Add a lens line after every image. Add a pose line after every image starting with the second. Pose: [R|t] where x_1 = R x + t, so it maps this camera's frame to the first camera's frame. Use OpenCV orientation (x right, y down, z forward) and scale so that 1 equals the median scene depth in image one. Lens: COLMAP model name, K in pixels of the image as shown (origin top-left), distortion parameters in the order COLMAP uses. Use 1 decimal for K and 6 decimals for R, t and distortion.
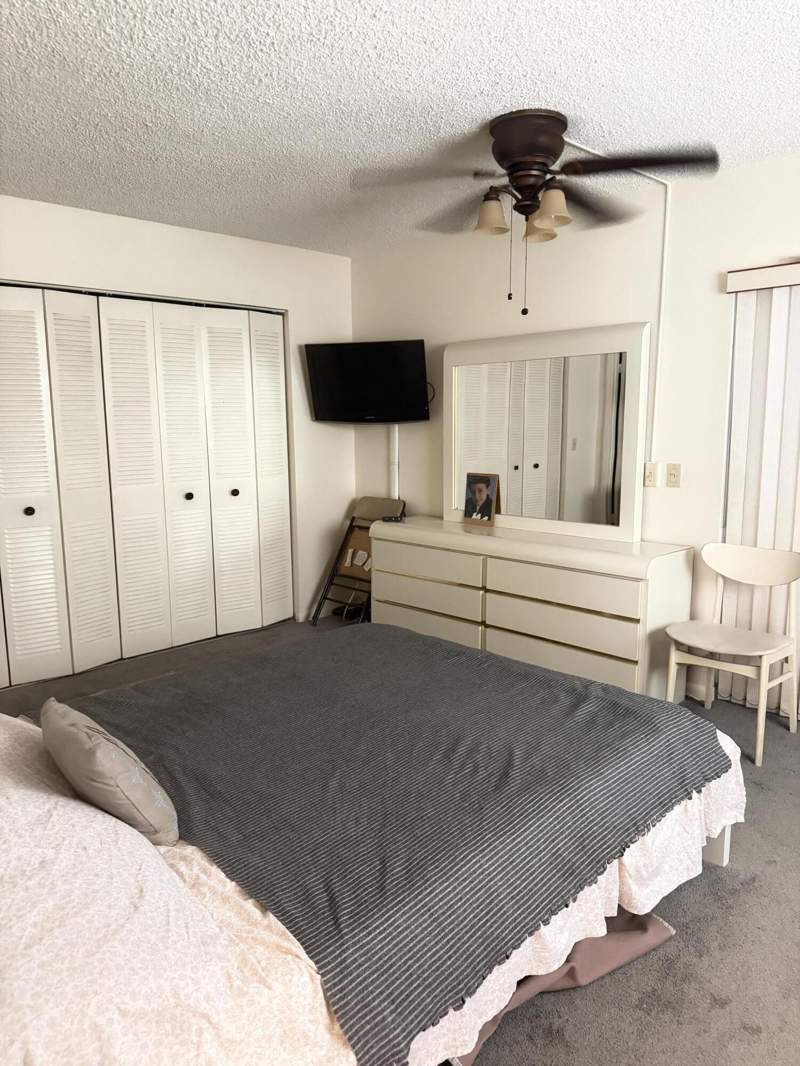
lens RADIAL K [[741.1, 0, 401.8], [0, 741.1, 535.4], [0, 0, 1]] dist [0.100727, -0.125294]
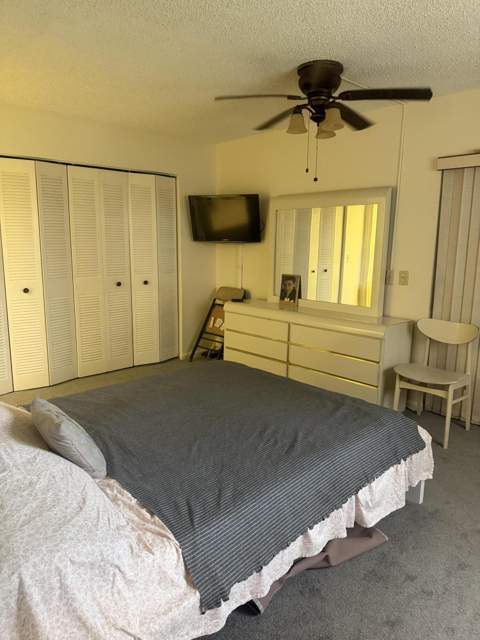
lens RADIAL K [[446.2, 0, 240.0], [0, 446.2, 320.0], [0, 0, 1]] dist [0.147198, -0.226733]
pose [[0.999542, 0.024236, -0.018120, 0.025563], [-0.023871, 0.999513, 0.020073, 0.005128], [0.018598, -0.019632, 0.999634, -0.053422]]
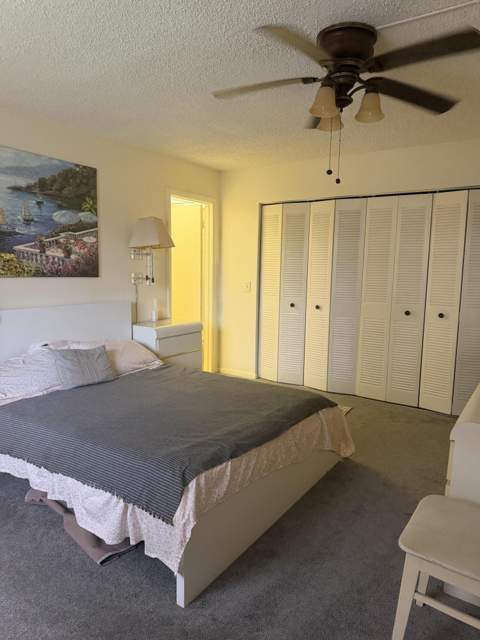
lens RADIAL K [[446.2, 0, 240.0], [0, 446.2, 320.0], [0, 0, 1]] dist [0.147198, -0.226733]
pose [[0.197280, 0.137845, -0.970608, 1.237373], [-0.178068, 0.978634, 0.102792, -0.155276], [0.964040, 0.152556, 0.217611, 0.946645]]
